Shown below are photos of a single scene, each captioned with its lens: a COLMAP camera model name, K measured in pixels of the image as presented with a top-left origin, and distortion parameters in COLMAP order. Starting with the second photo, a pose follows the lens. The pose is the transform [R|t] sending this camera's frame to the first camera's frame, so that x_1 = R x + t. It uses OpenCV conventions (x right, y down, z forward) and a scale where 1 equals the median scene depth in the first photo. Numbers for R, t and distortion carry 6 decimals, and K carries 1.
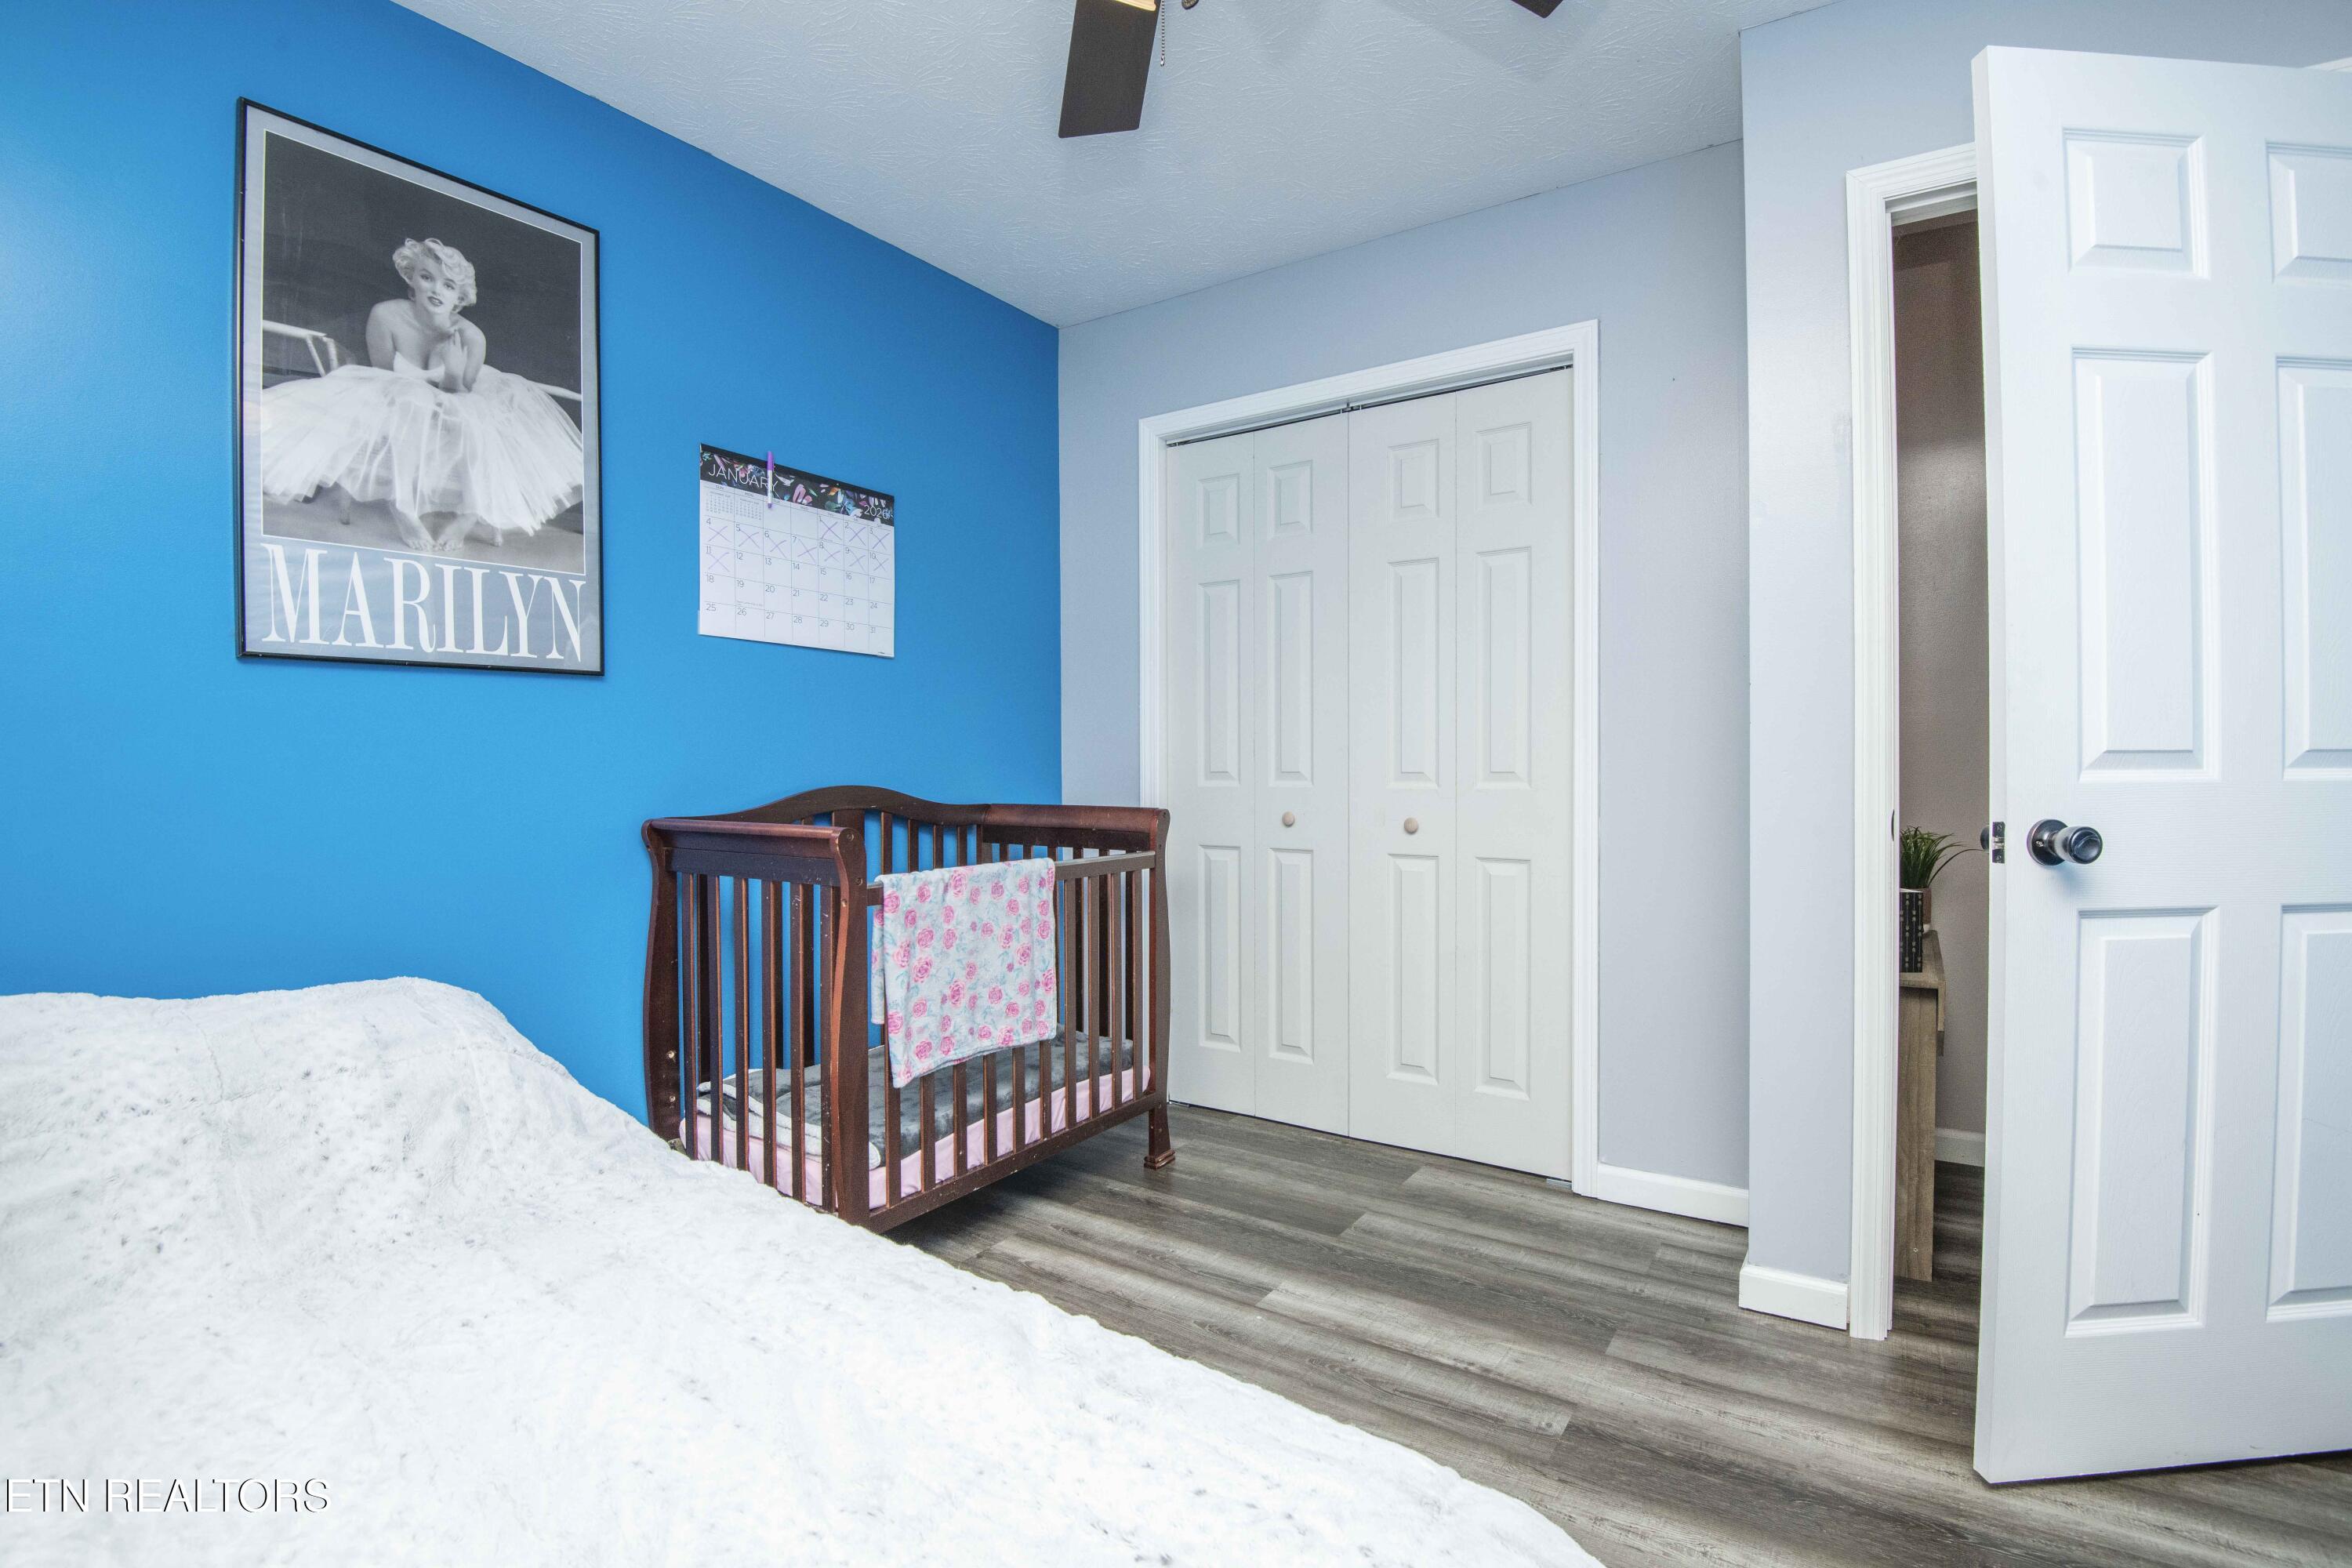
lens RADIAL K [[1087.0, 0, 1184.0], [0, 1087.0, 780.6], [0, 0, 1]] dist [-0.005407, -0.024718]
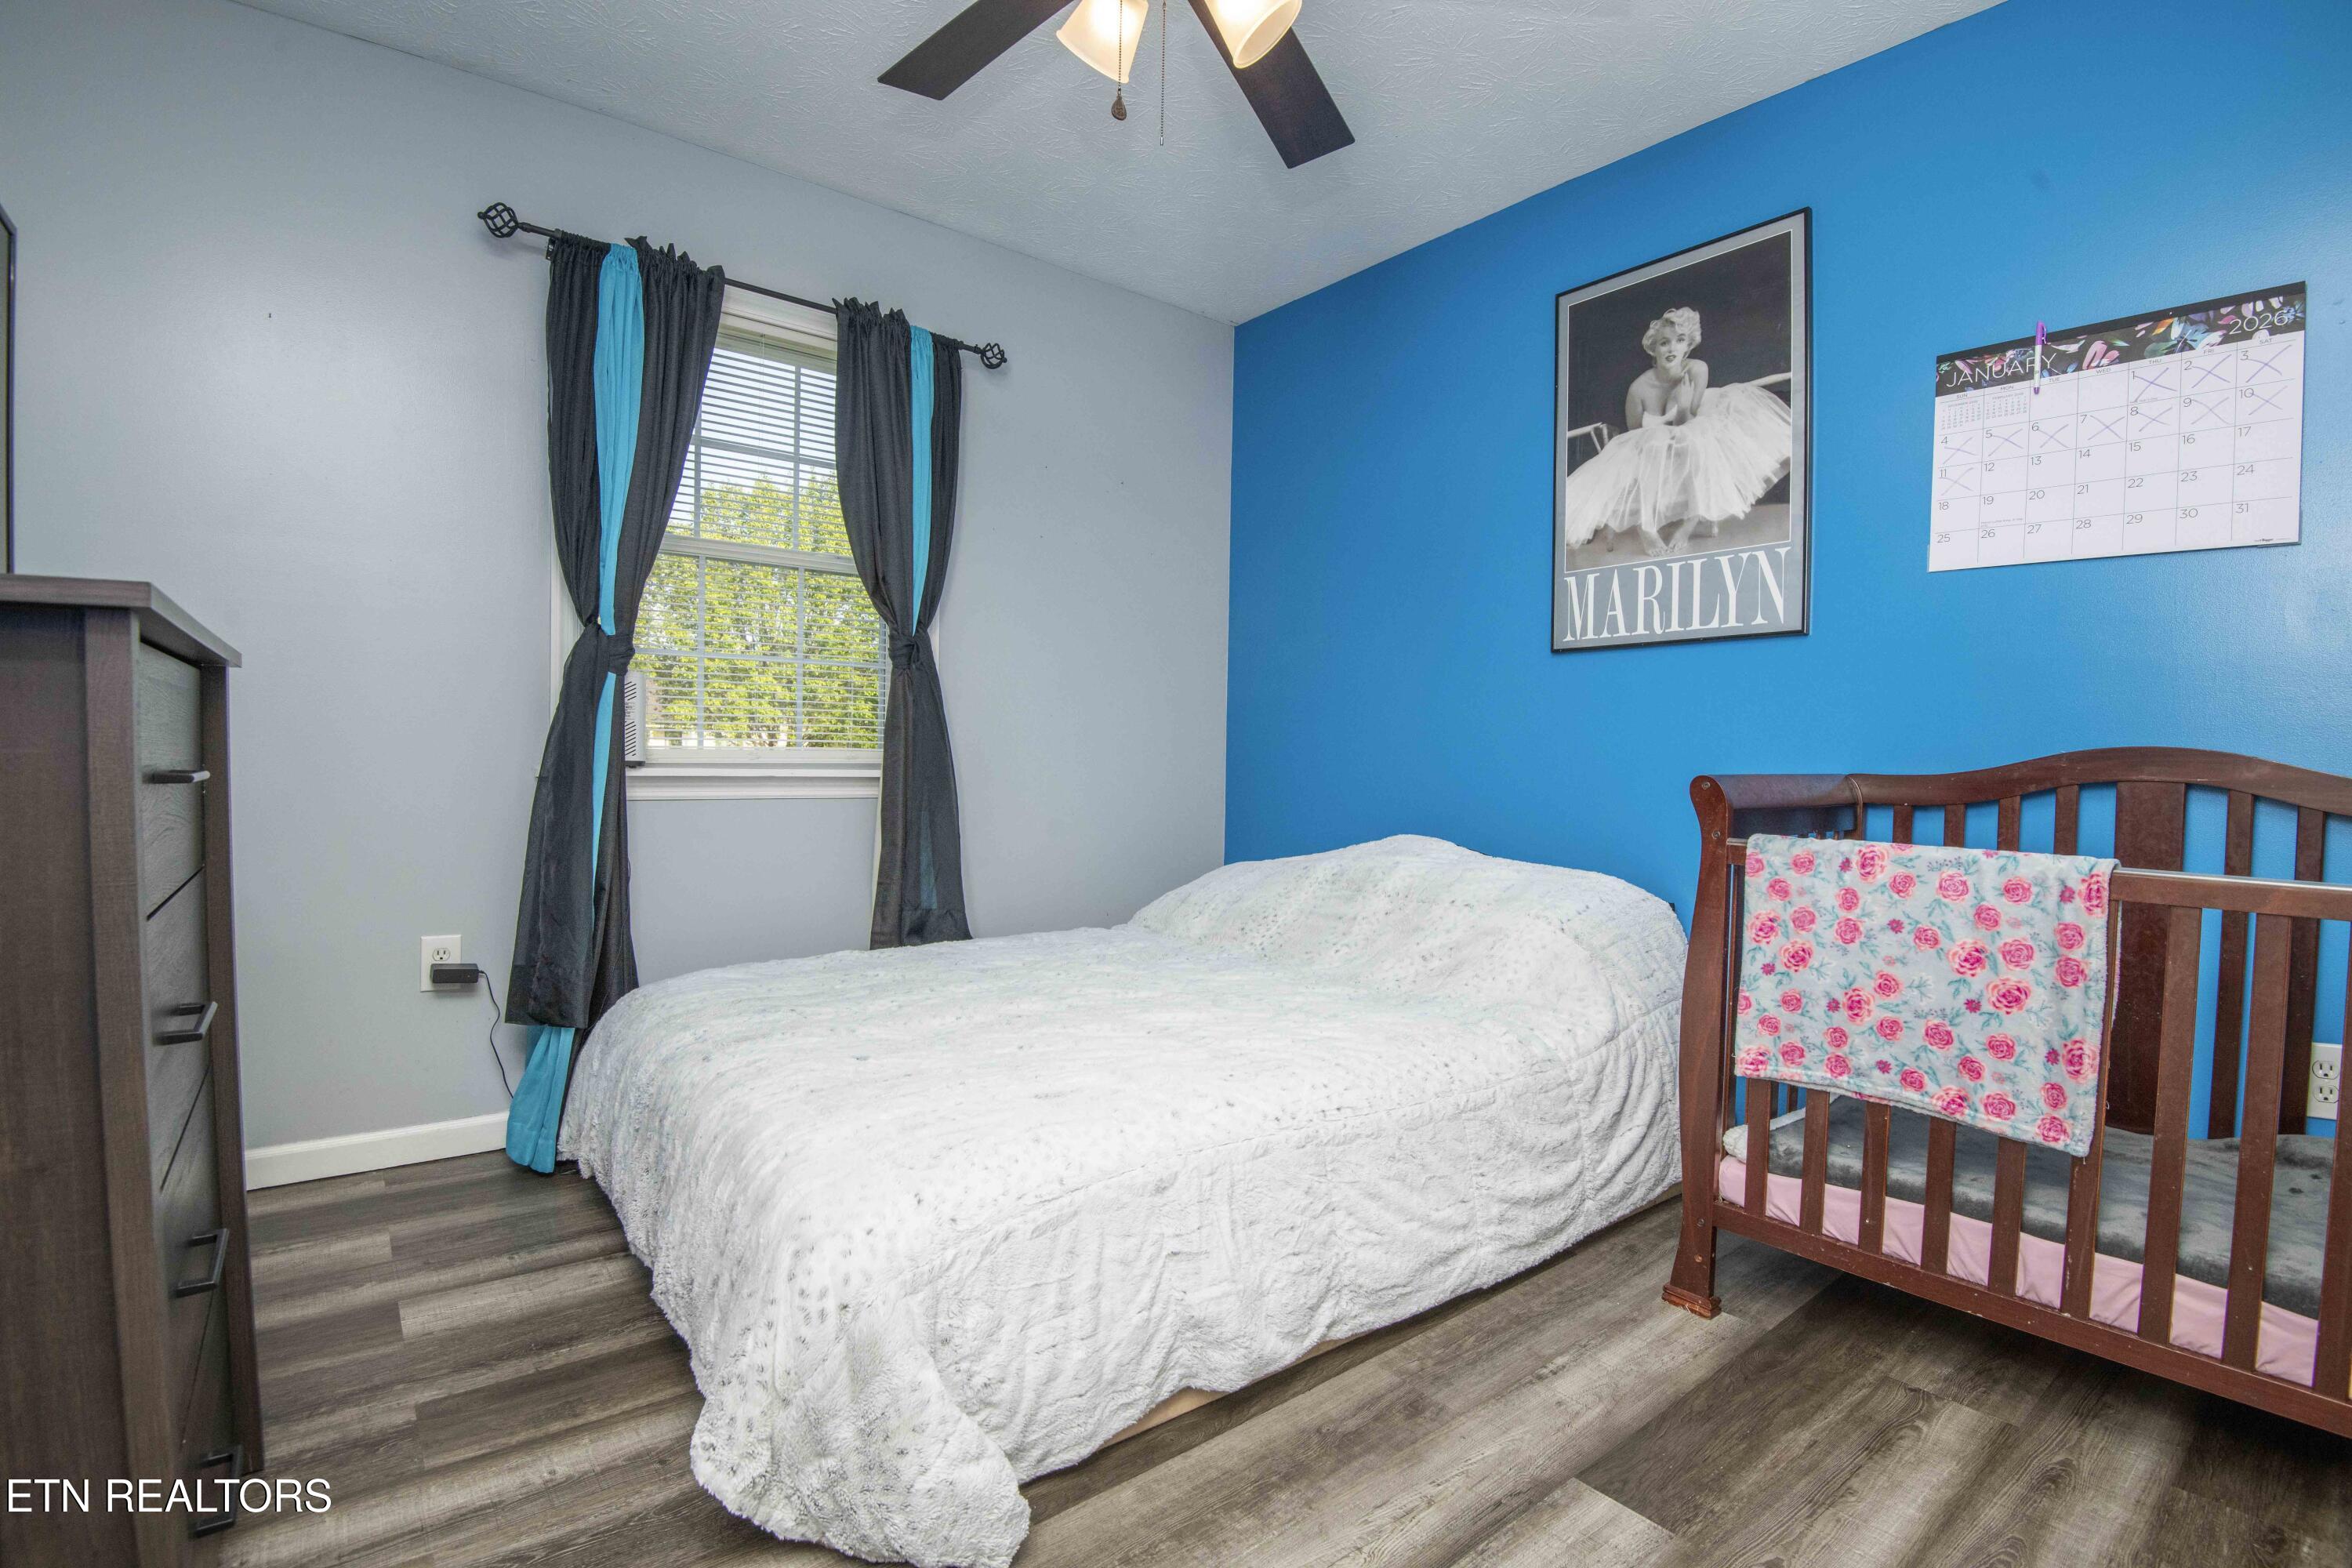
lens RADIAL K [[1087.0, 0, 1184.0], [0, 1087.0, 780.6], [0, 0, 1]] dist [-0.005407, -0.024718]
pose [[-0.302256, 0.023183, -0.952945, 0.689901], [-0.032393, 0.998877, 0.034575, 0.029369], [0.952676, 0.041319, -0.301166, 0.820758]]
